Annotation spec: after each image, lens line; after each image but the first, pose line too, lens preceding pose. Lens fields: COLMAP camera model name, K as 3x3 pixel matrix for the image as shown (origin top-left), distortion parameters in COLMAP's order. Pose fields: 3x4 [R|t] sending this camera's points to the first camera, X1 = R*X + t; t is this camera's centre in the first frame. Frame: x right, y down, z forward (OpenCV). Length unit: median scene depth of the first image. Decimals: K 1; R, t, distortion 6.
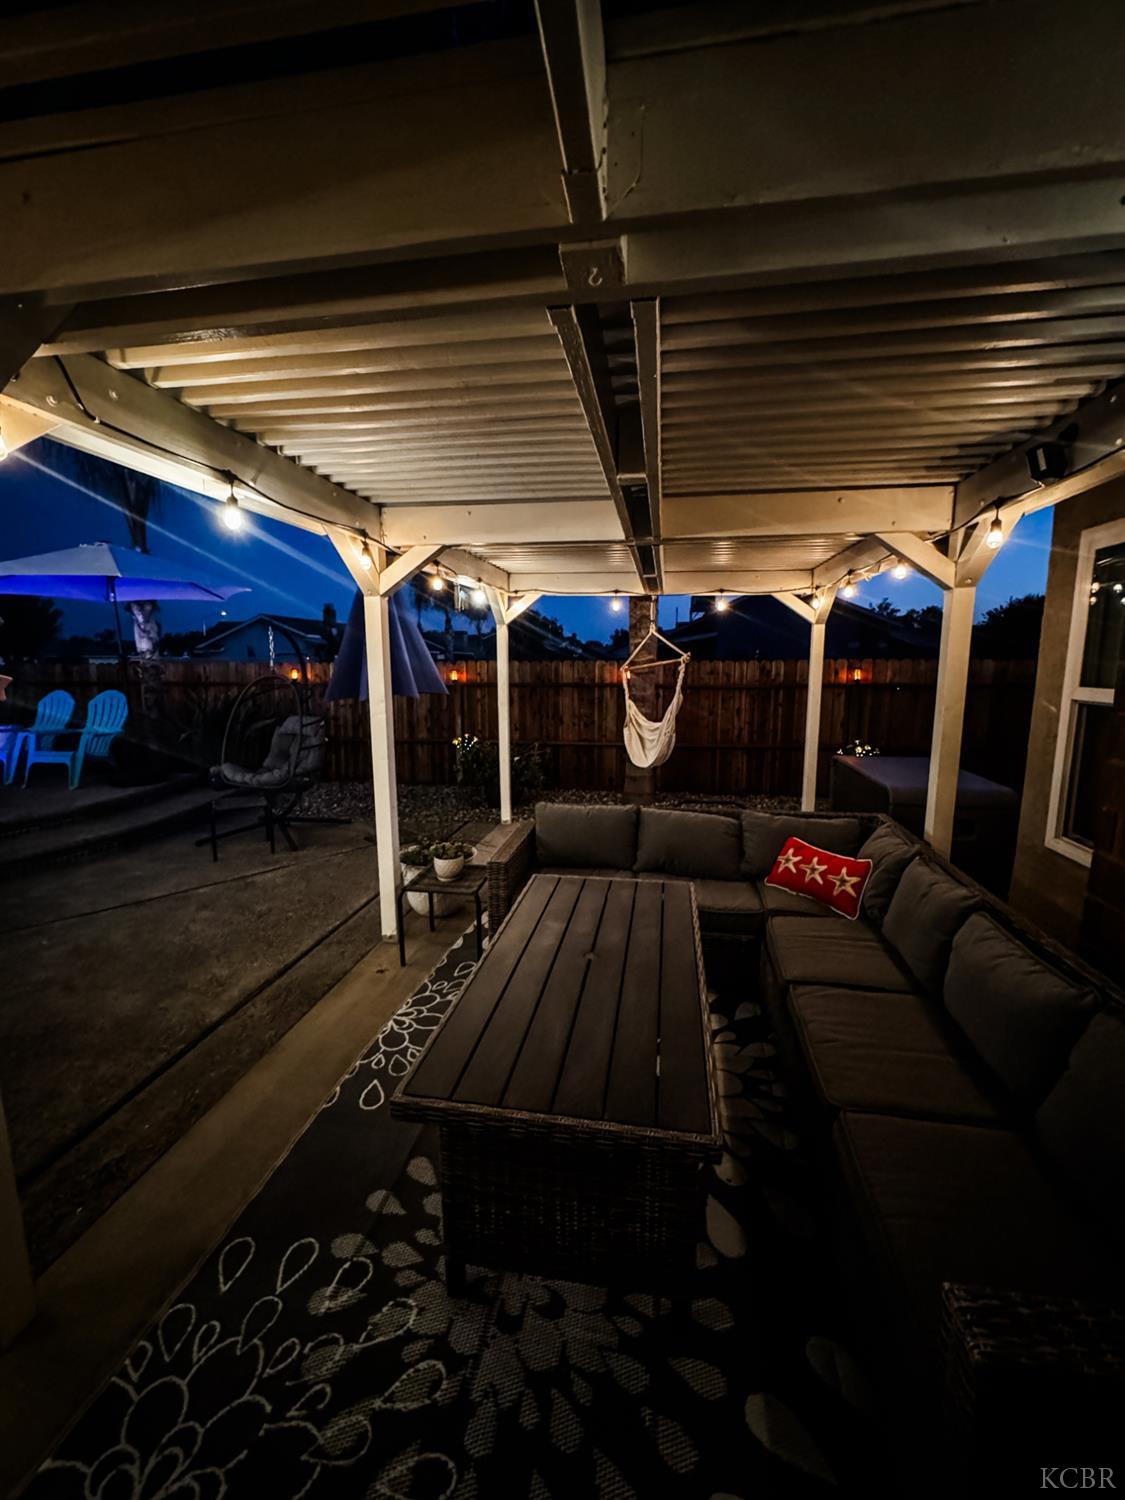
lens RADIAL K [[600.4, 0, 561.6], [0, 600.4, 752.8], [0, 0, 1]] dist [-0.003909, 0.000814]
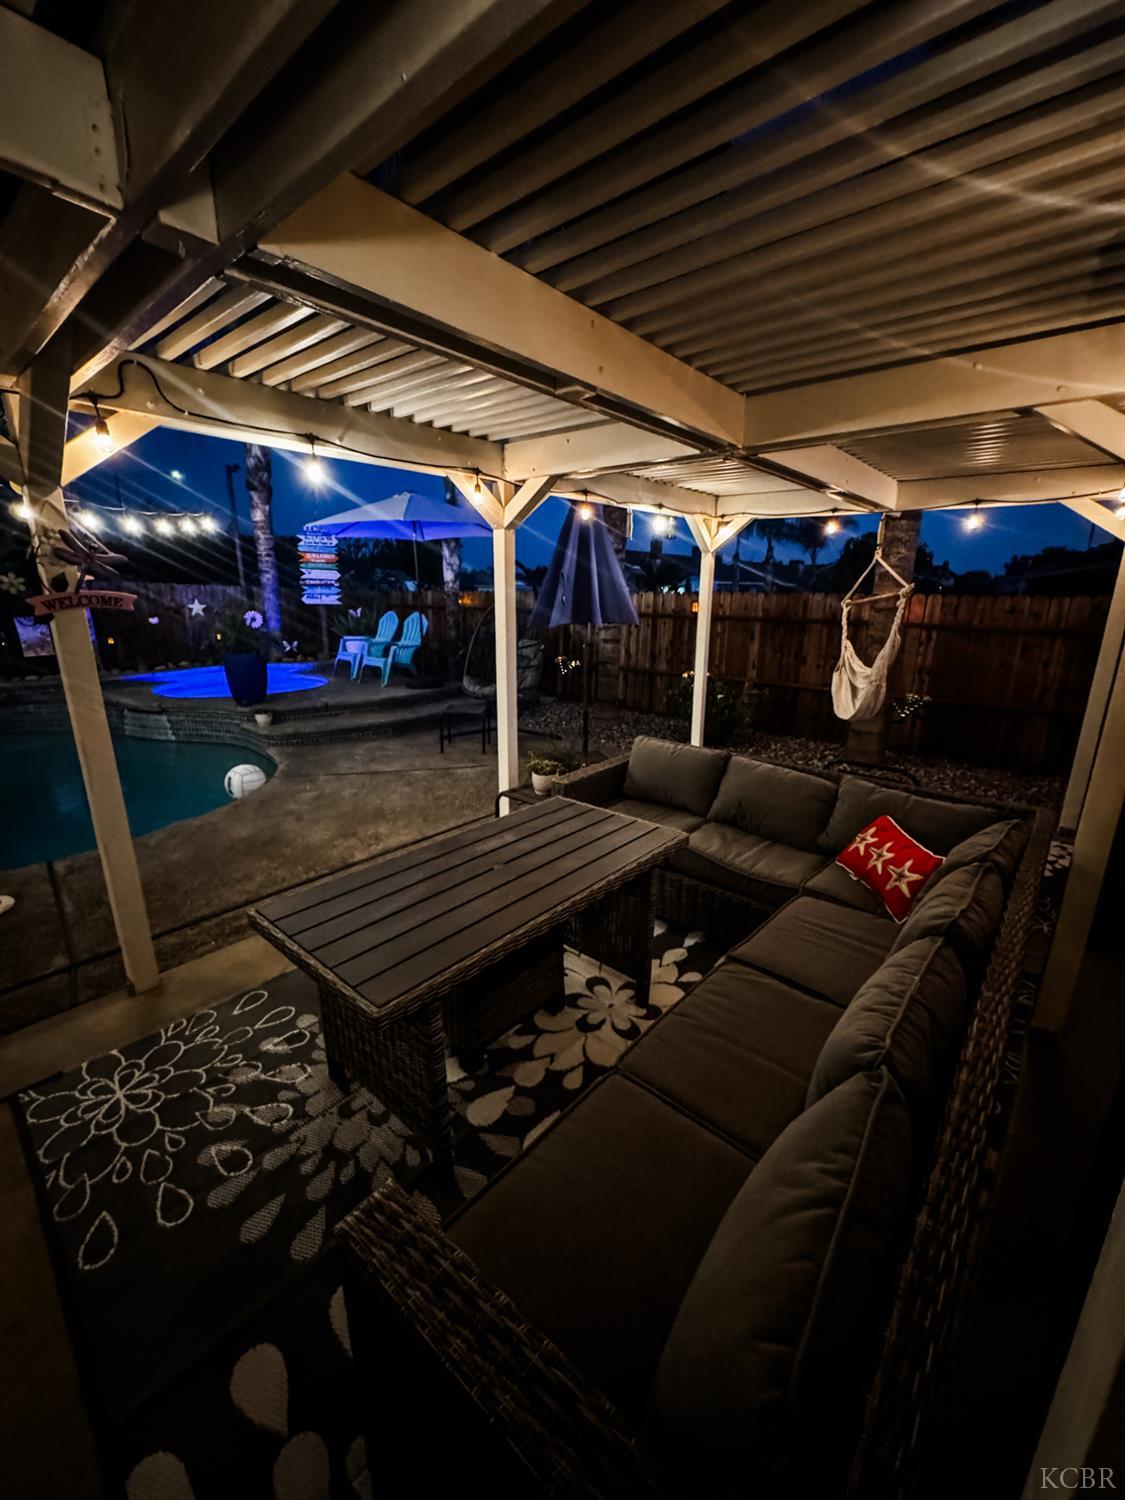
lens RADIAL K [[600.4, 0, 564.5], [0, 600.4, 752.4], [0, 0, 1]] dist [-0.003909, 0.000814]
pose [[0.856718, 0.143330, -0.495470, 0.408535], [-0.089201, 0.987312, 0.131373, -0.011562], [0.508013, -0.068354, 0.858633, 0.088177]]
